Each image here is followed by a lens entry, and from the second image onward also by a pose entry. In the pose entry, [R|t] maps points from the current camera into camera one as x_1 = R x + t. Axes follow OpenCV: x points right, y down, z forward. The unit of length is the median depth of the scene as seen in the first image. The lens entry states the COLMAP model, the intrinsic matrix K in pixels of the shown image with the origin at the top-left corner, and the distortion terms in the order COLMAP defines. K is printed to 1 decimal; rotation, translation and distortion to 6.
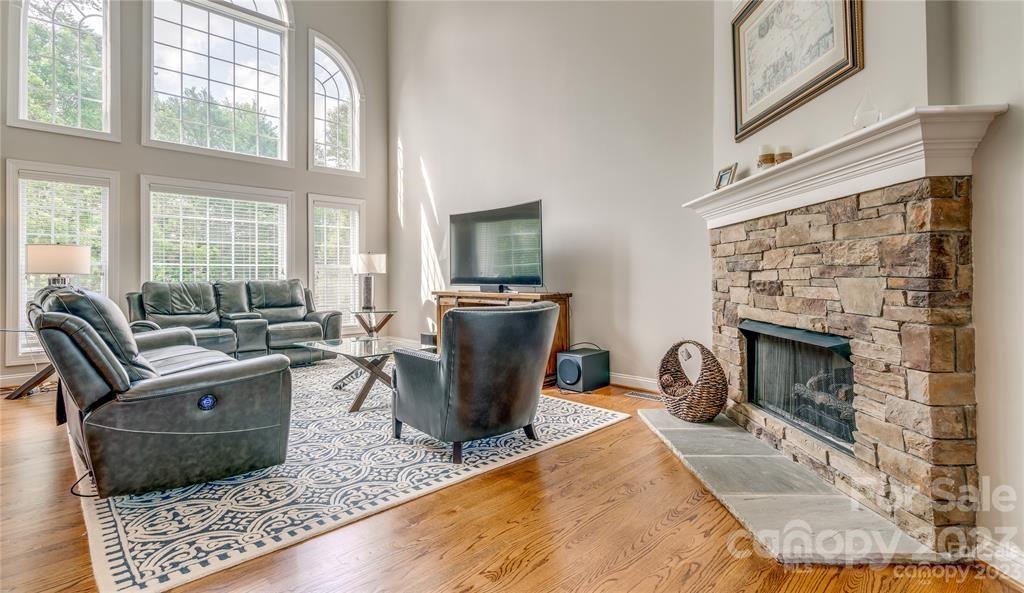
lens RADIAL K [[478.0, 0, 510.6], [0, 478.0, 274.9], [0, 0, 1]] dist [0.000166, 0.000459]
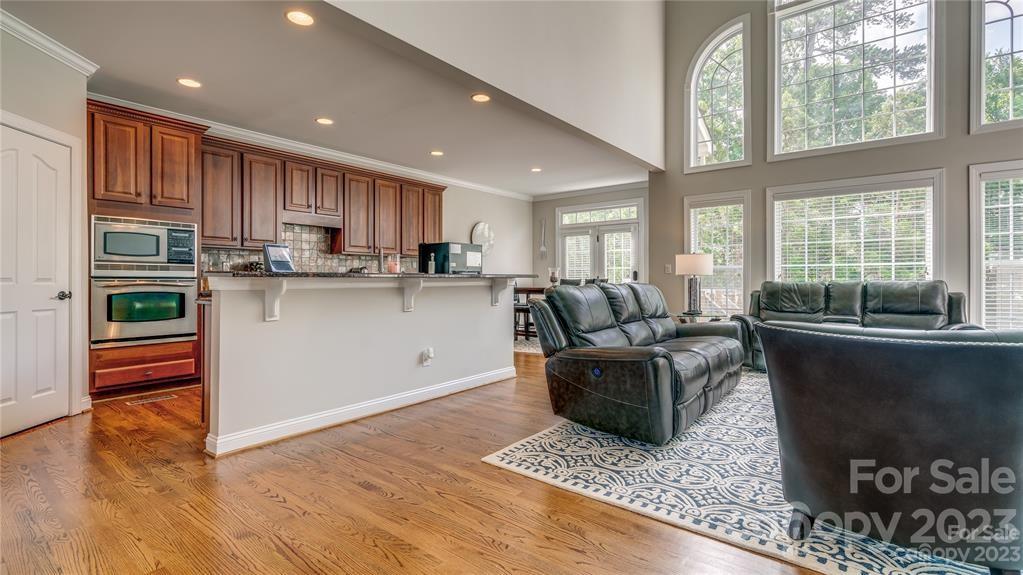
lens RADIAL K [[465.3, 0, 511.5], [0, 465.3, 287.5], [0, 0, 1]] dist [0.000405, 0.000328]
pose [[0.133418, 0.020831, -0.990841, 0.536686], [0.006056, 0.999743, 0.021834, 0.000984], [0.991041, -0.008914, 0.133258, 0.510610]]
